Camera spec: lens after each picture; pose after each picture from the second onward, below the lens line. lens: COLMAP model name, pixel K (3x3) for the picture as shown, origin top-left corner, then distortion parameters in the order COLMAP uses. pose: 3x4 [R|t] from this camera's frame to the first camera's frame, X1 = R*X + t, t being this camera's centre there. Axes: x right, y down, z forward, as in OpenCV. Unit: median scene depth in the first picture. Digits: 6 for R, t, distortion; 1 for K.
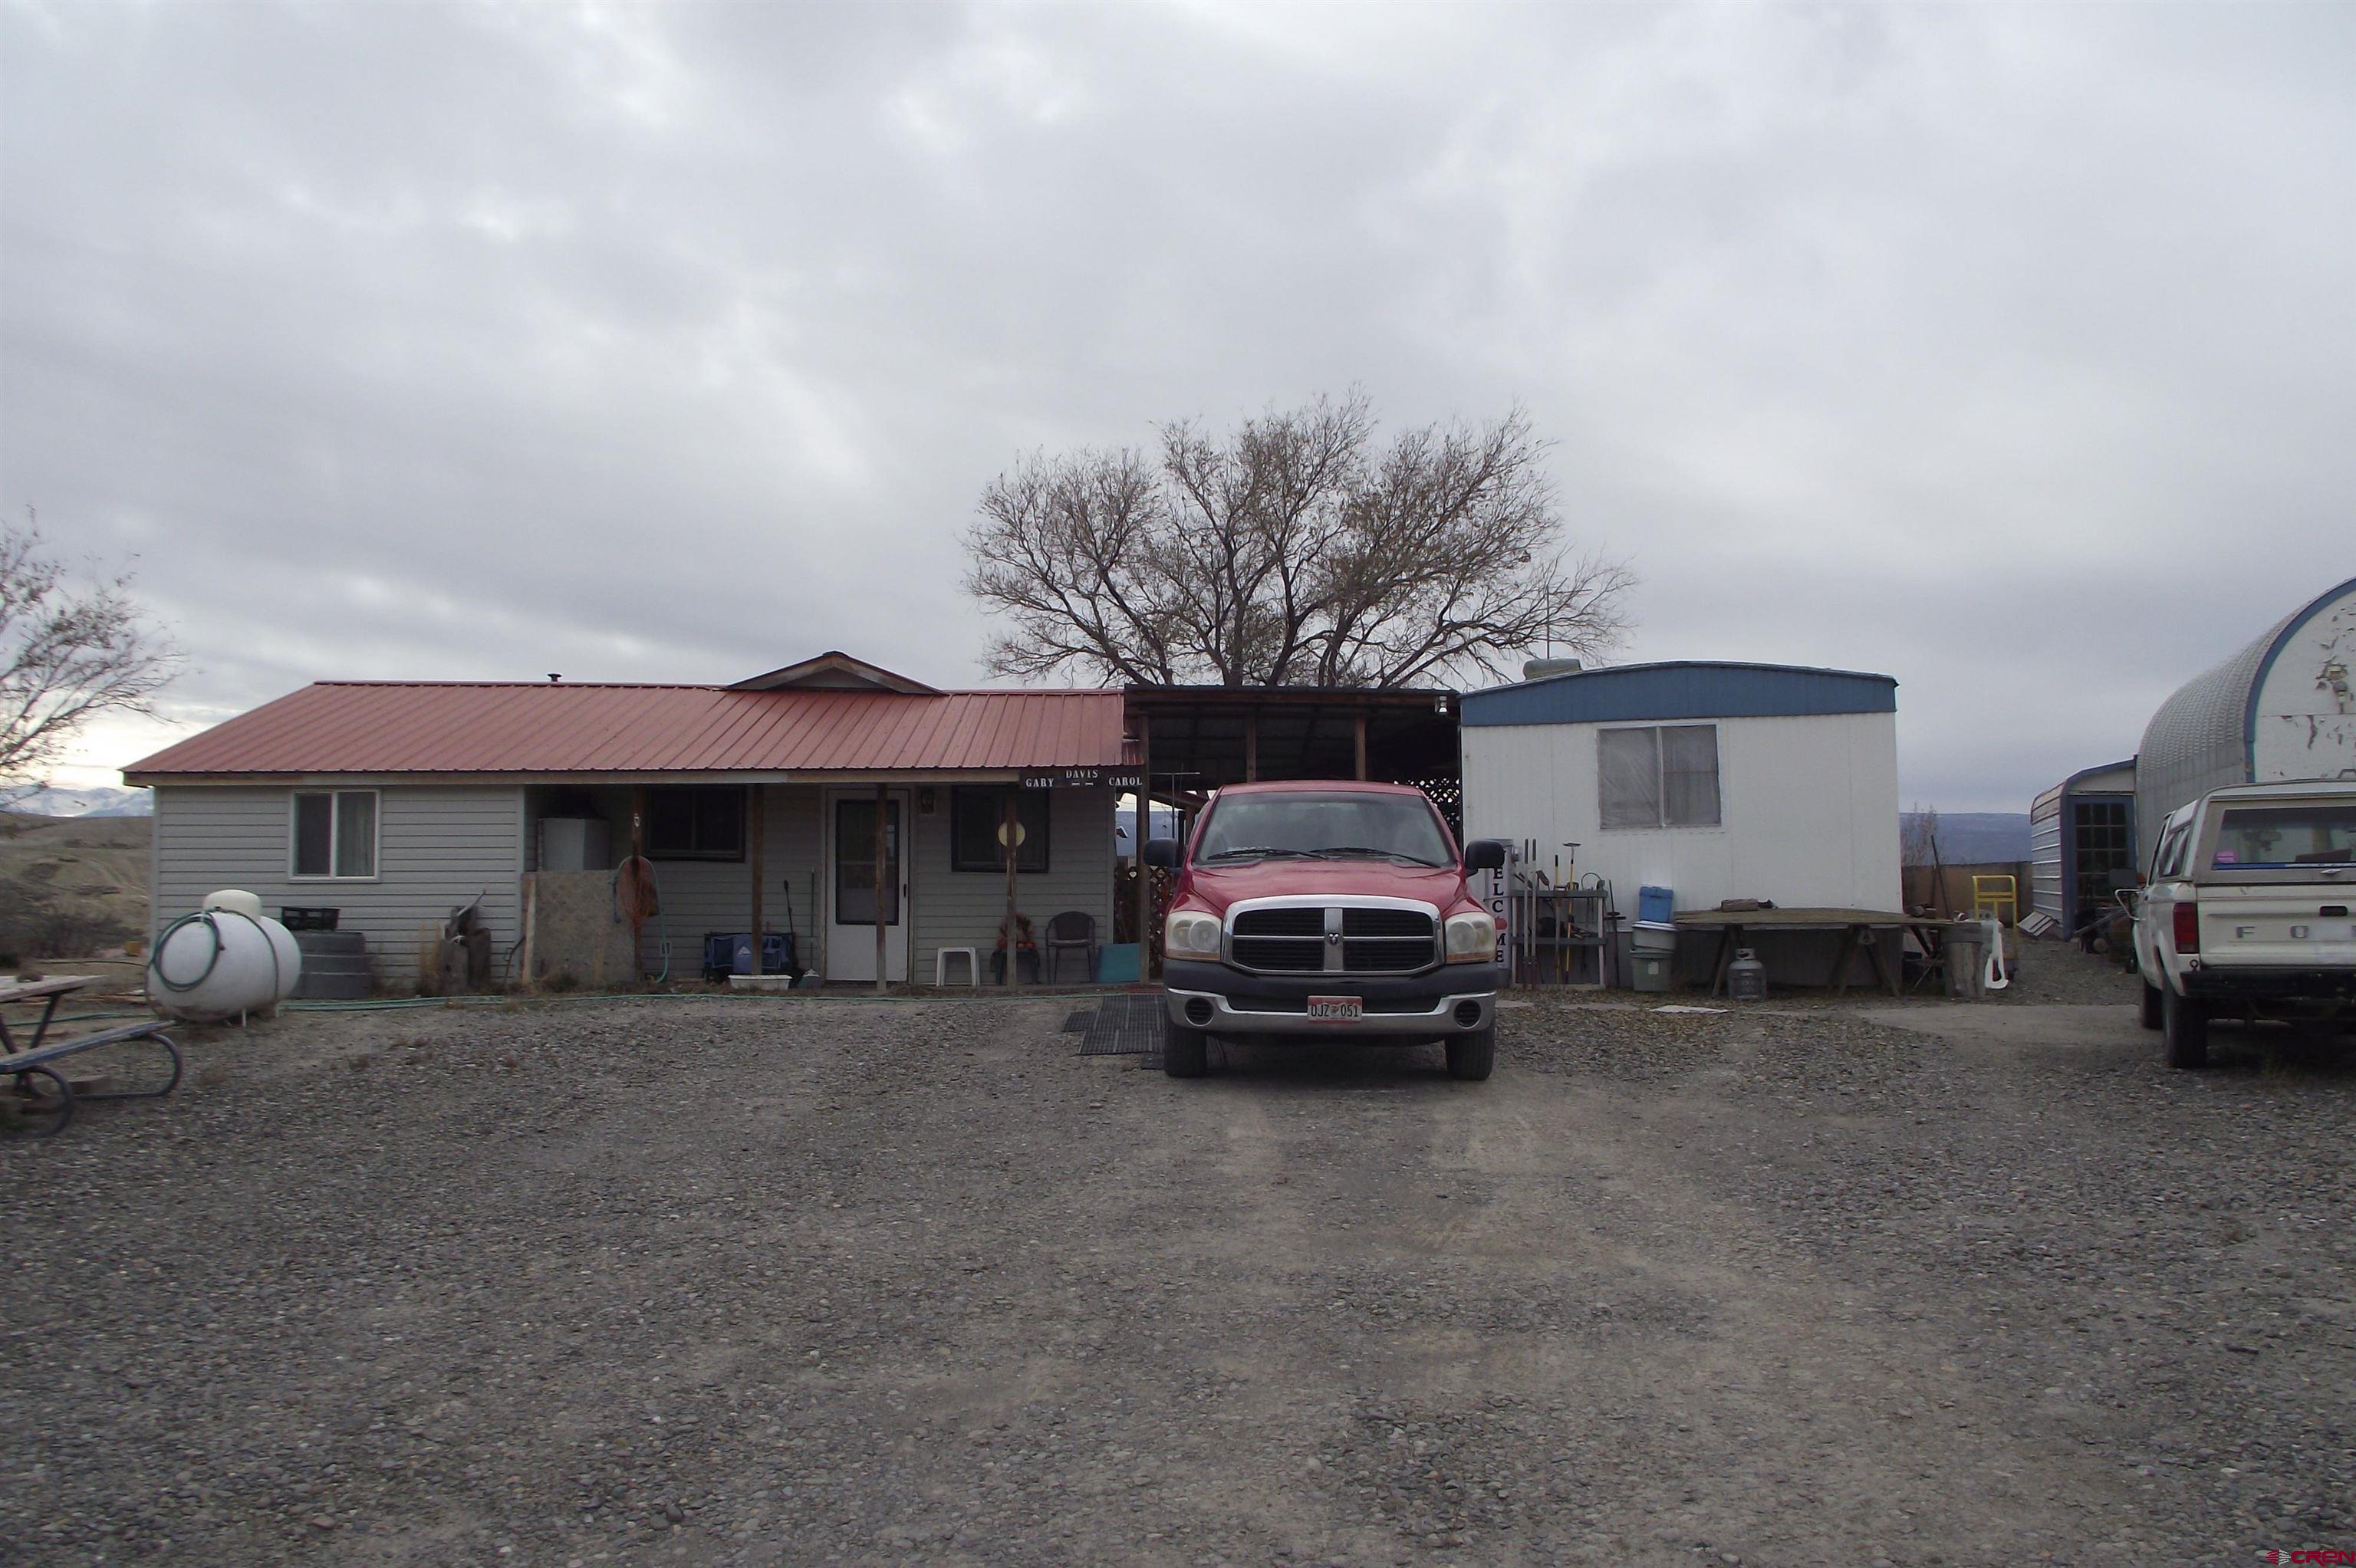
lens RADIAL K [[1842.7, 0, 1178.0], [0, 1842.7, 784.0], [0, 0, 1]] dist [-0.093298, 0.063368]
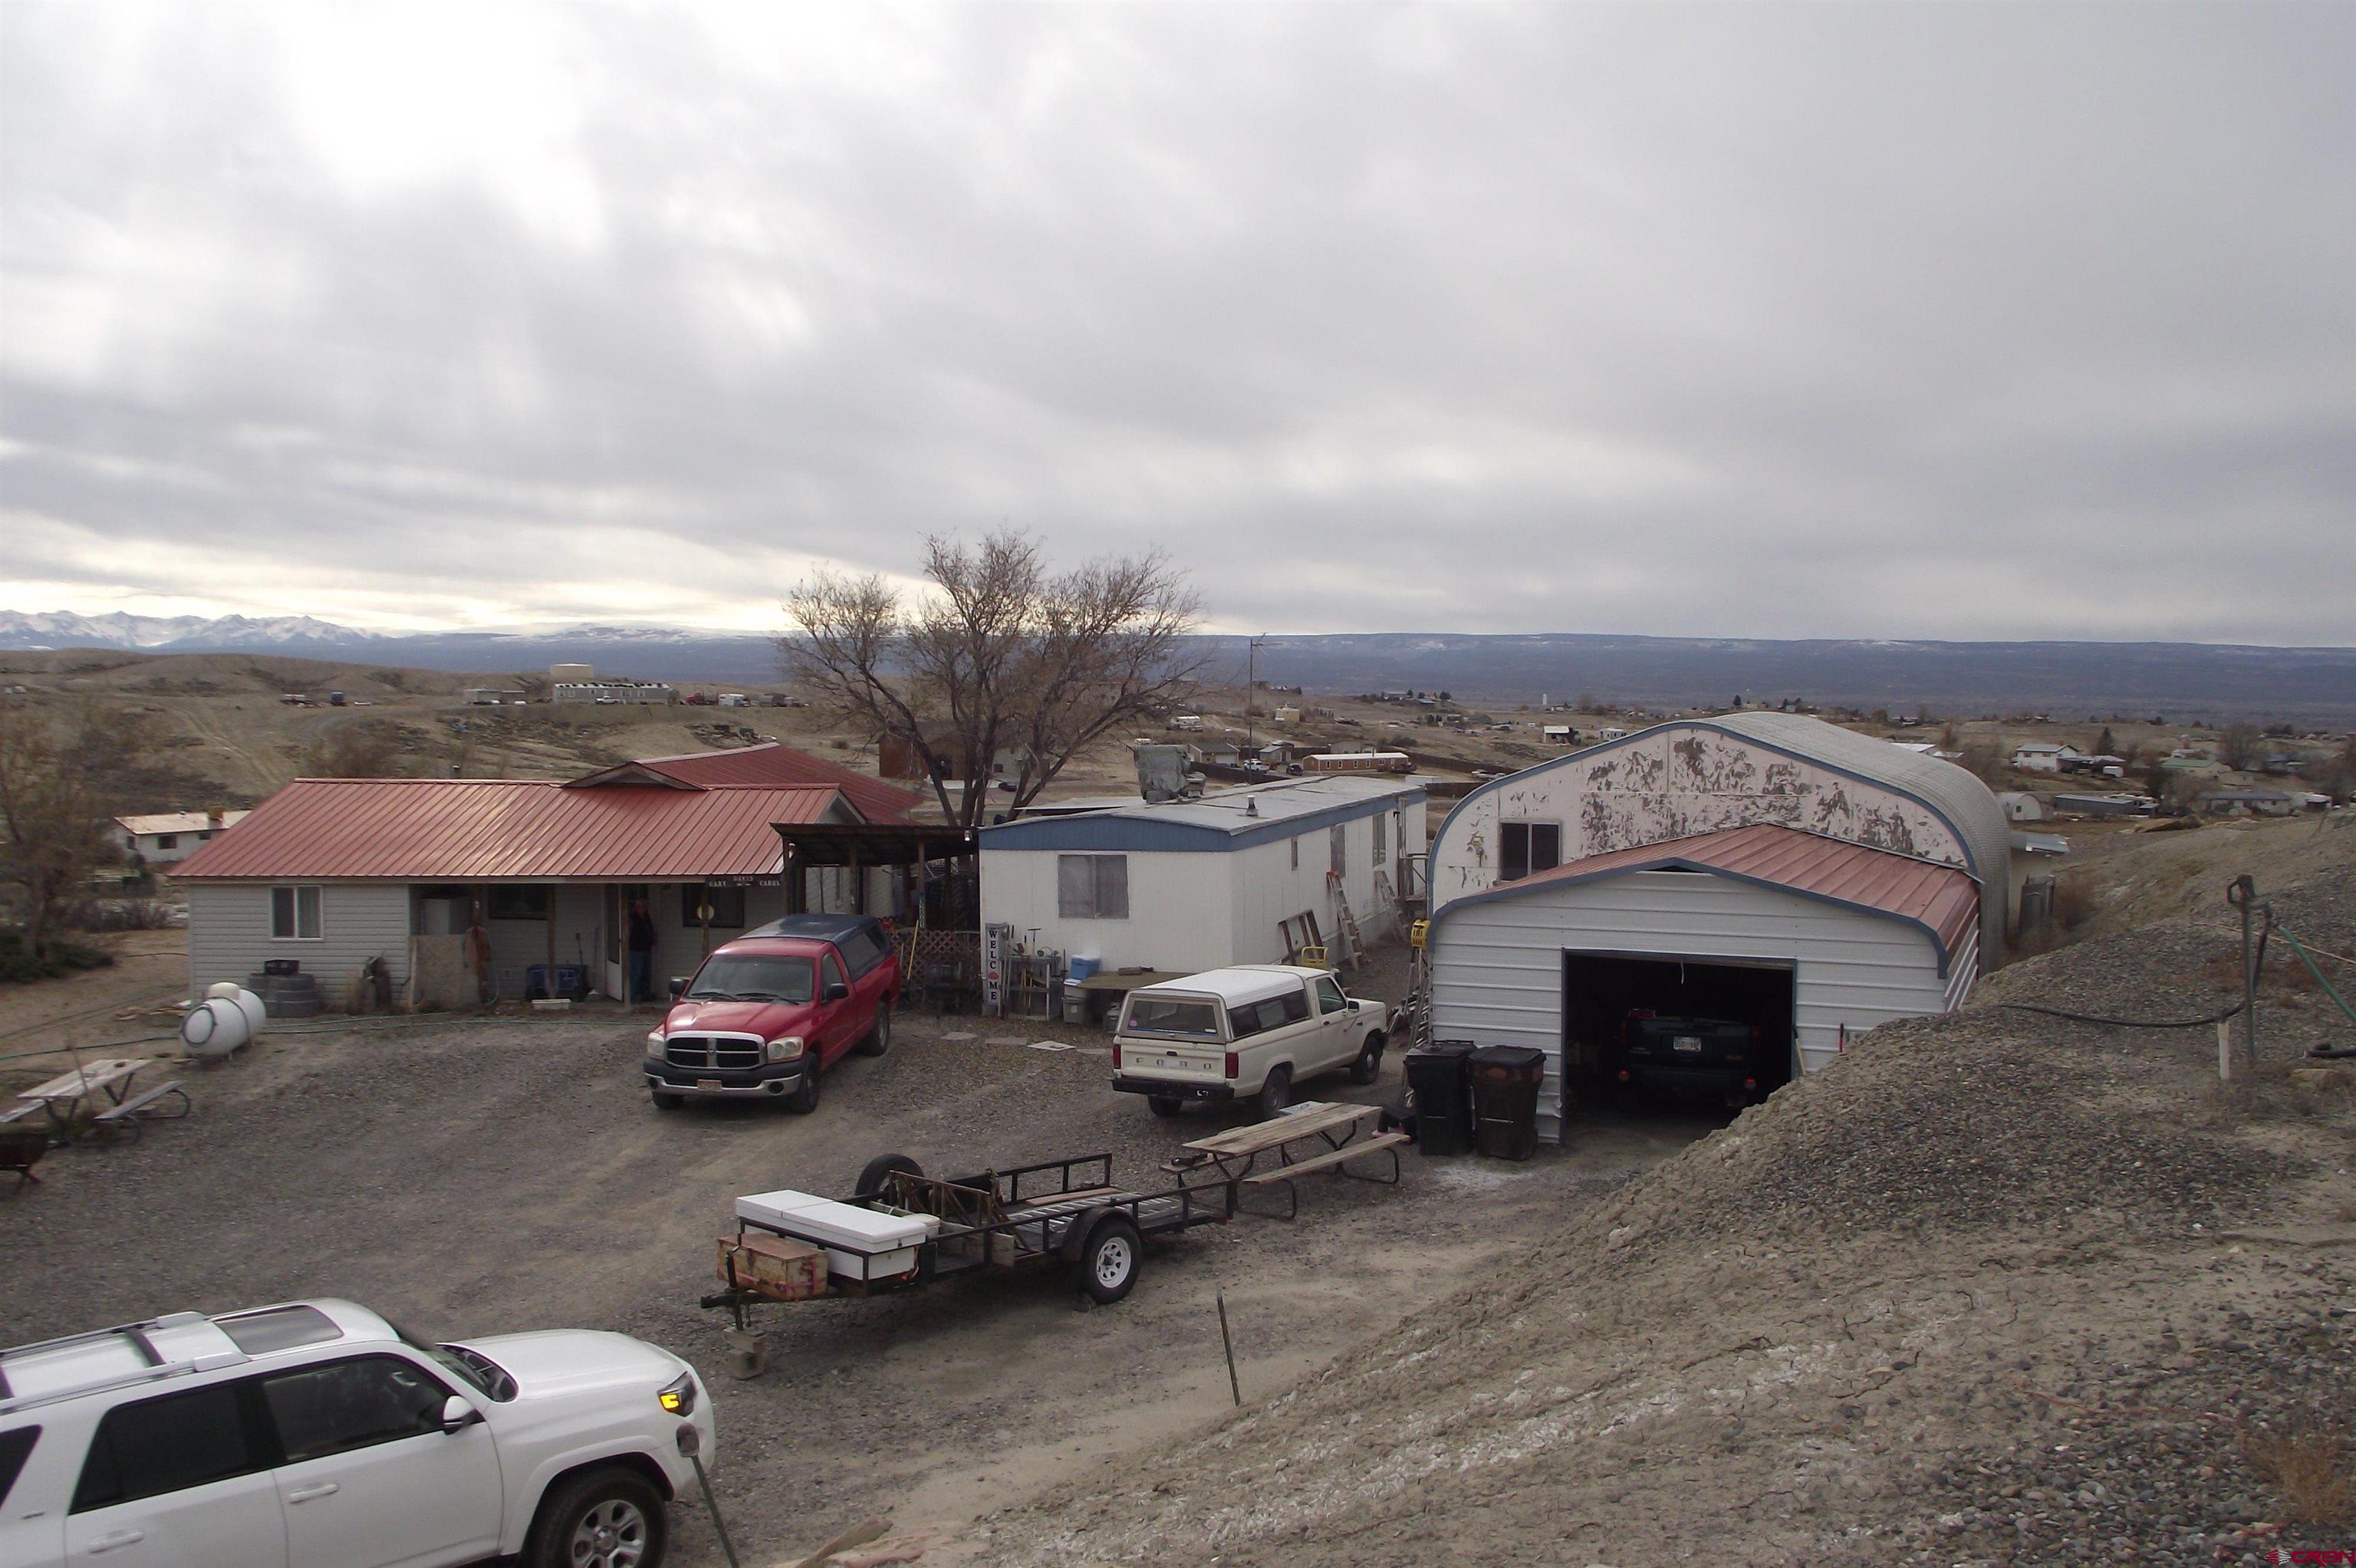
lens RADIAL K [[1902.6, 0, 1178.0], [0, 1902.6, 784.0], [0, 0, 1]] dist [-0.100472, 0.068412]
pose [[0.998736, 0.003008, -0.050177, 0.445911], [0.001438, 0.996090, 0.088332, -0.253585], [0.050246, -0.088292, 0.994827, -0.675174]]
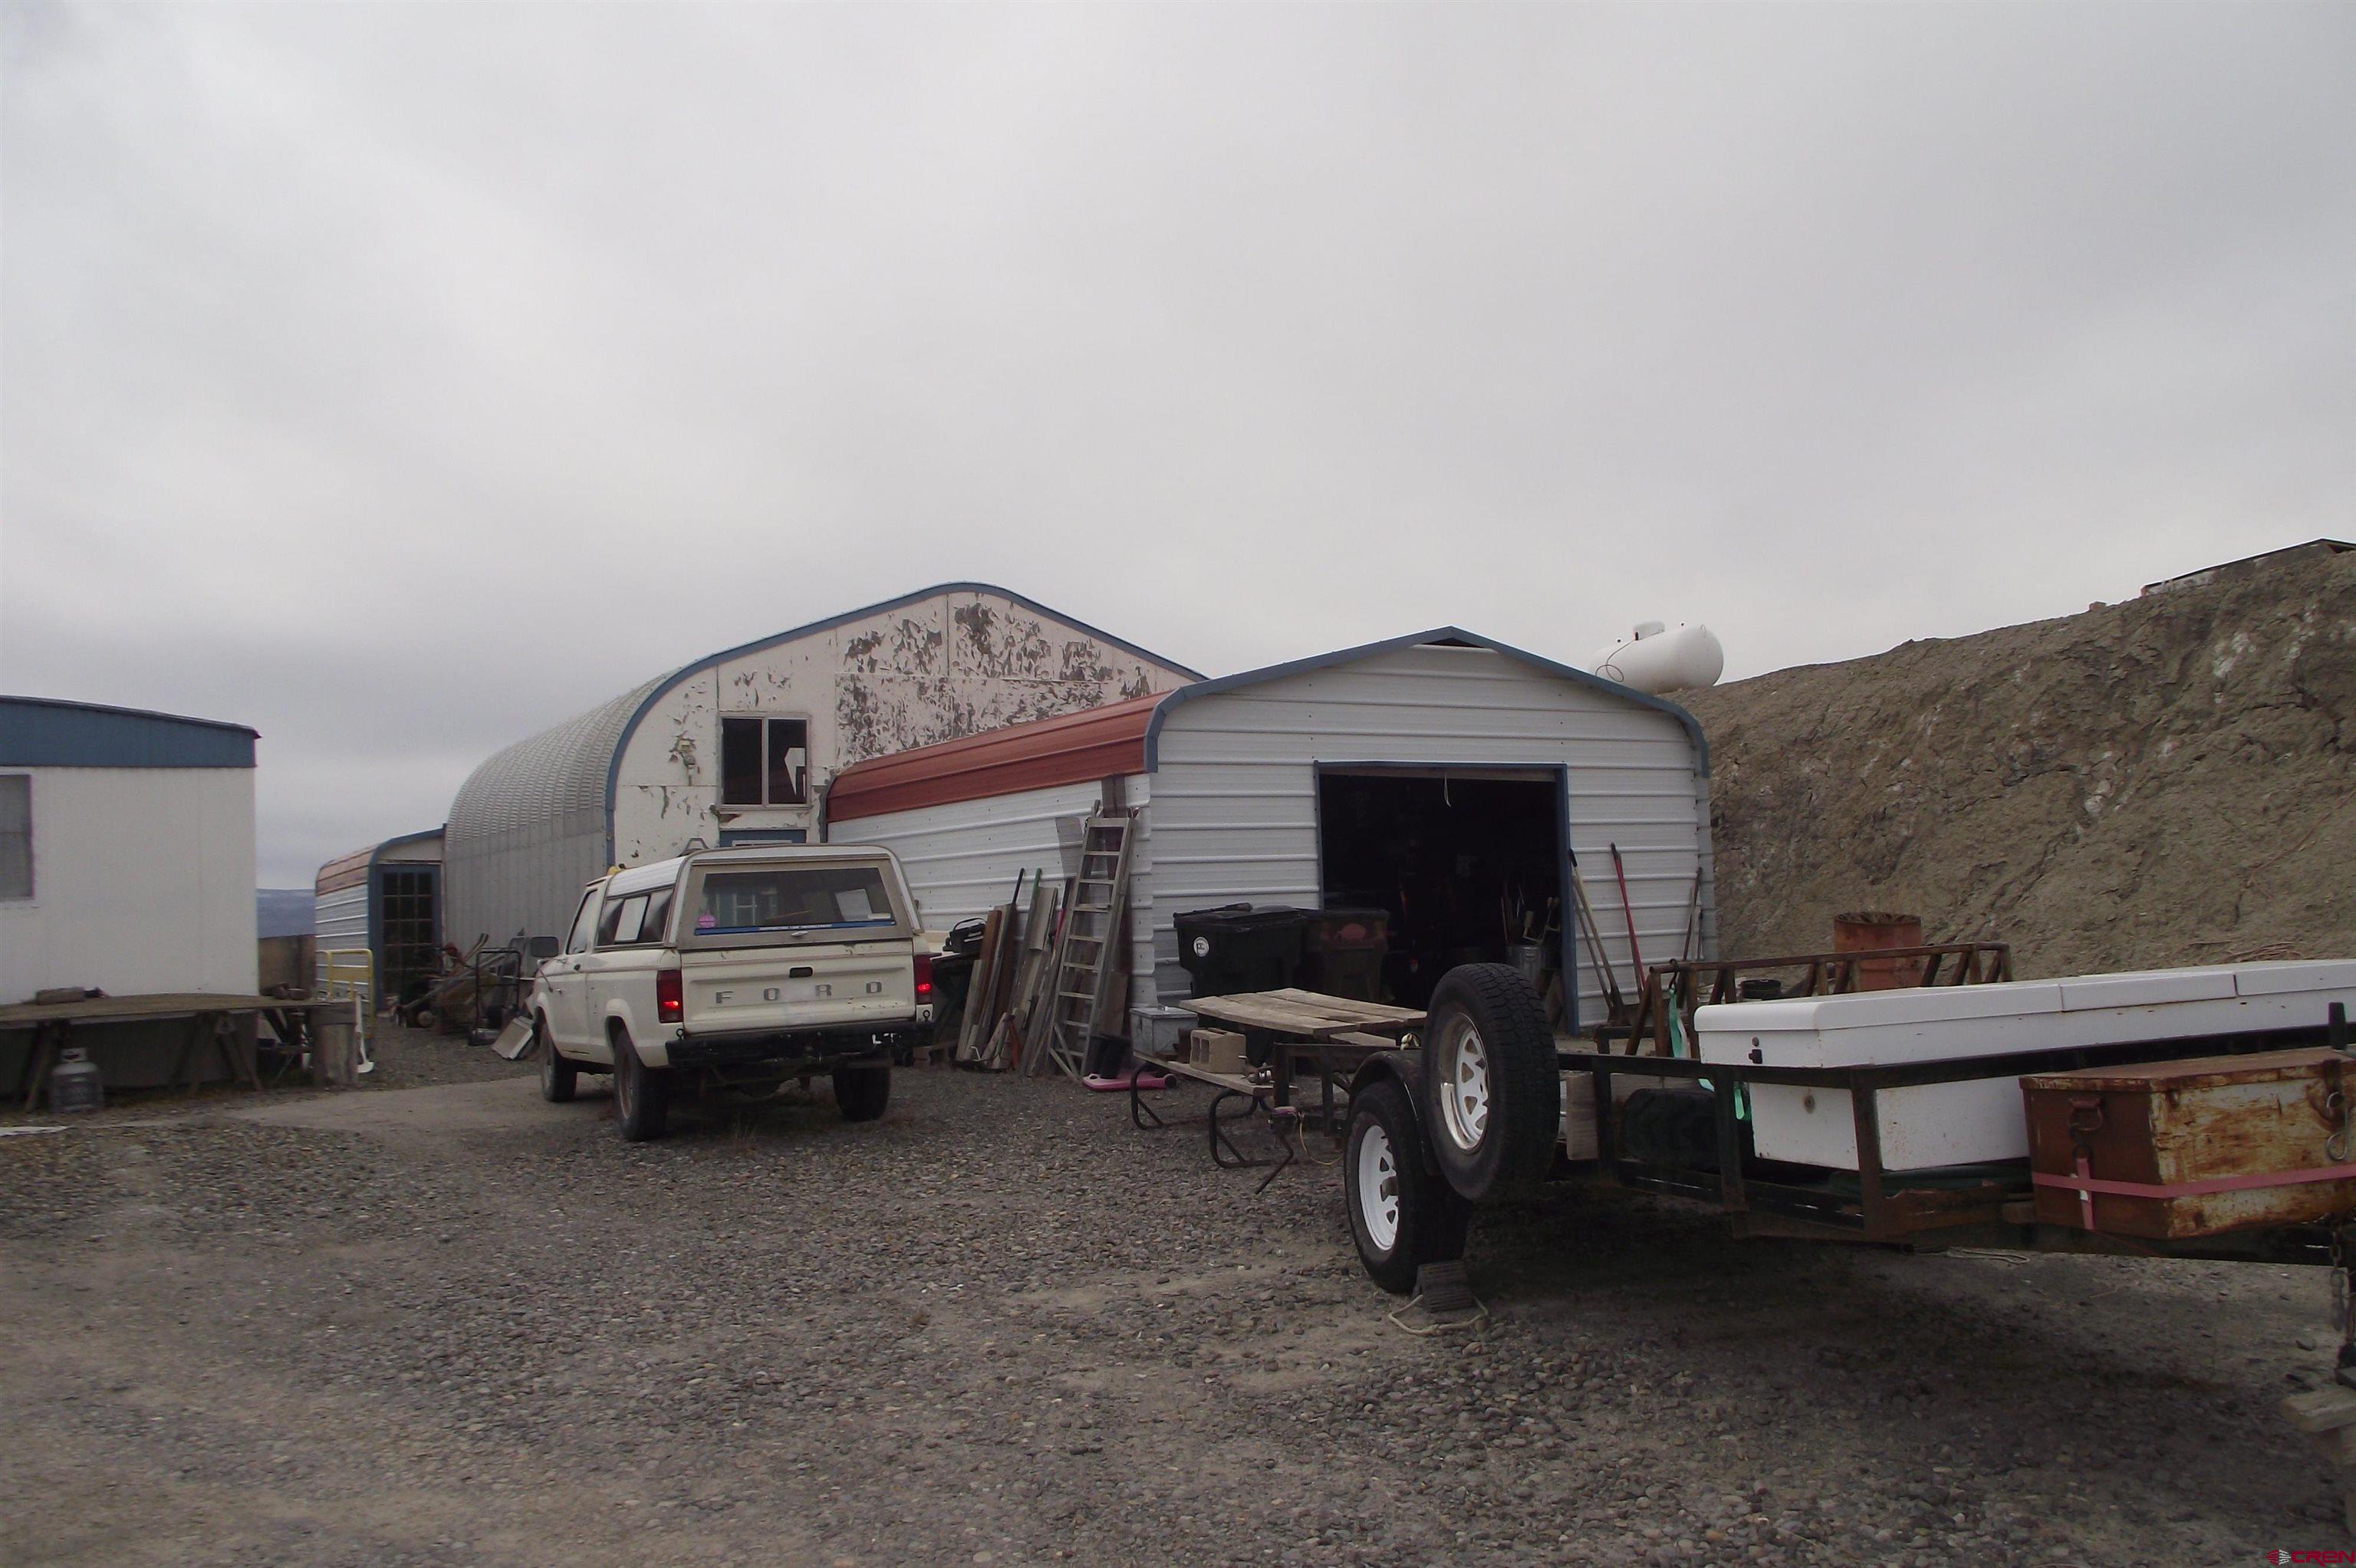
lens RADIAL K [[1842.7, 0, 1178.0], [0, 1842.7, 784.0], [0, 0, 1]] dist [-0.093298, 0.063368]
pose [[0.596830, 0.034952, 0.801606, -0.041529], [-0.002470, 0.999126, -0.041726, 0.003843], [-0.802364, 0.022923, 0.596395, 0.116286]]
